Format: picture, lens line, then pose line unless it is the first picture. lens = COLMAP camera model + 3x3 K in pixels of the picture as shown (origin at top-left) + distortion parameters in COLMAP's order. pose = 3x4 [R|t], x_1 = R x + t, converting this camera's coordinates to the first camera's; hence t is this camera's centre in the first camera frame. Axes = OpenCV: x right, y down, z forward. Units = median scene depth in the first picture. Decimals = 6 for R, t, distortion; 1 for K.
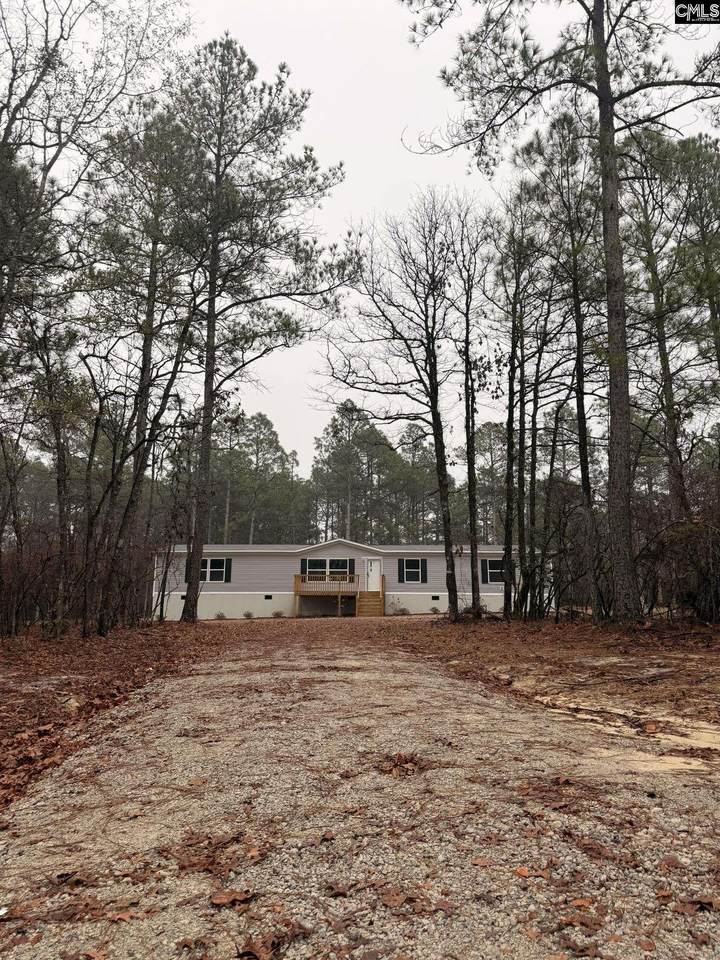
lens RADIAL K [[670.1, 0, 359.5], [0, 670.1, 479.1], [0, 0, 1]] dist [0.045488, -0.029676]
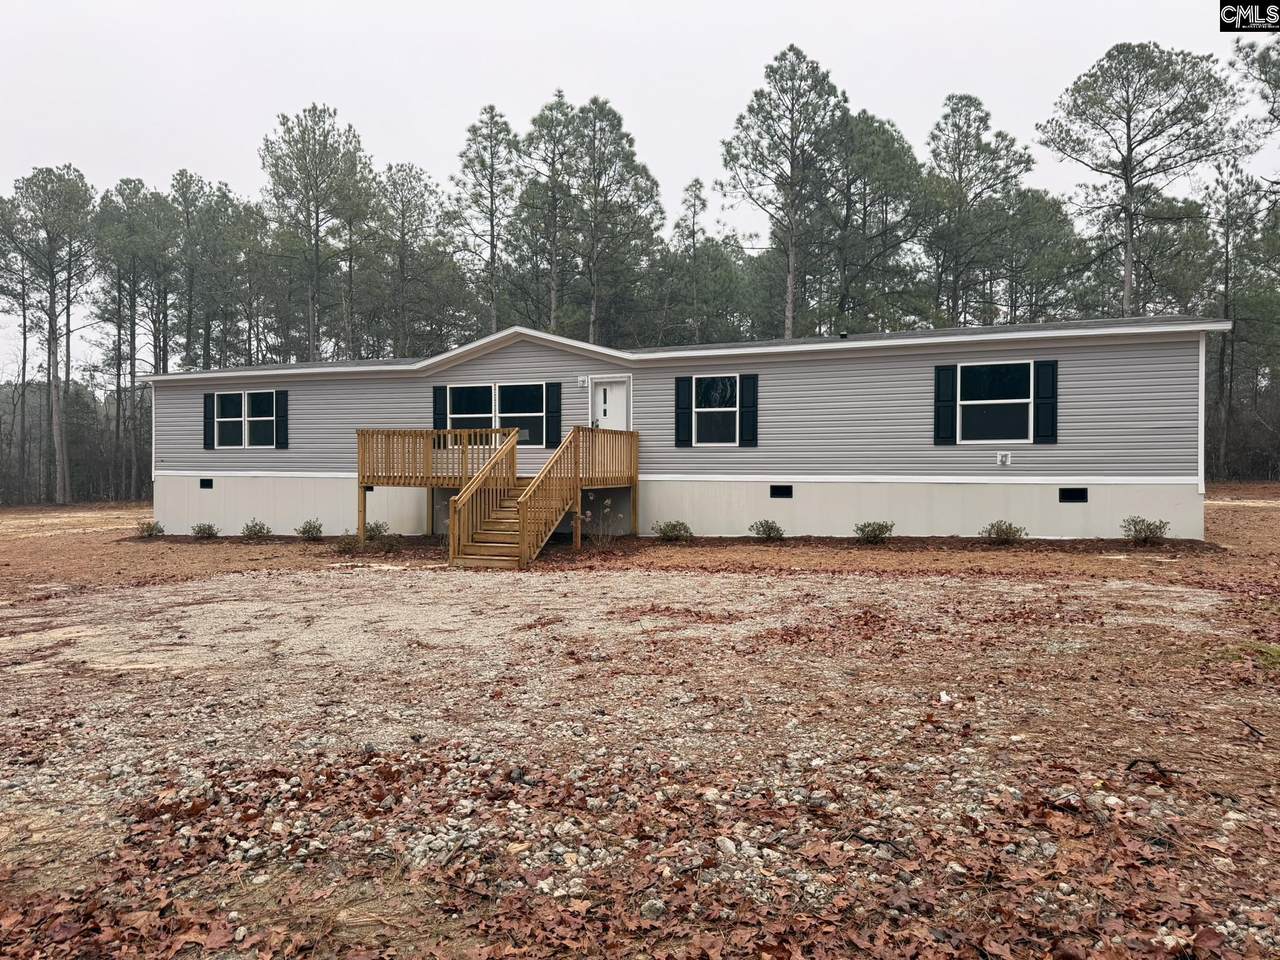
lens RADIAL K [[893.5, 0, 650.5], [0, 893.5, 502.1], [0, 0, 1]] dist [0.045488, -0.029676]
pose [[0.938560, 0.005890, -0.345067, 0.200322], [0.075558, 0.972090, 0.222106, 0.079208], [0.336744, -0.234533, 0.911920, 0.570683]]
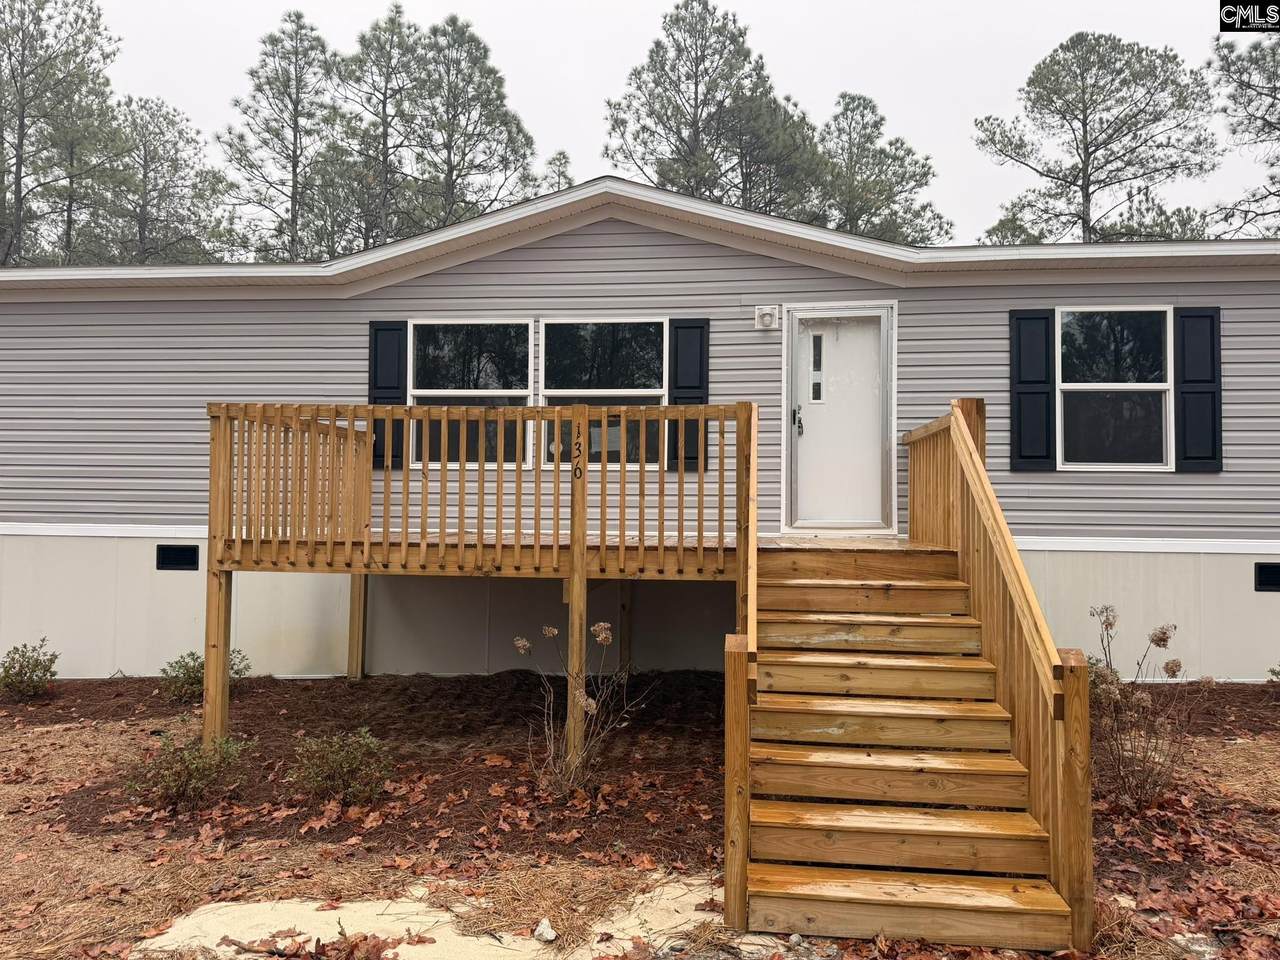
lens RADIAL K [[893.5, 0, 638.7], [0, 893.5, 489.5], [0, 0, 1]] dist [0.045488, -0.029676]
pose [[0.996447, 0.000647, -0.084223, -0.006253], [0.014338, 0.984071, 0.177196, 0.120990], [0.082996, -0.177774, 0.980565, 0.792222]]
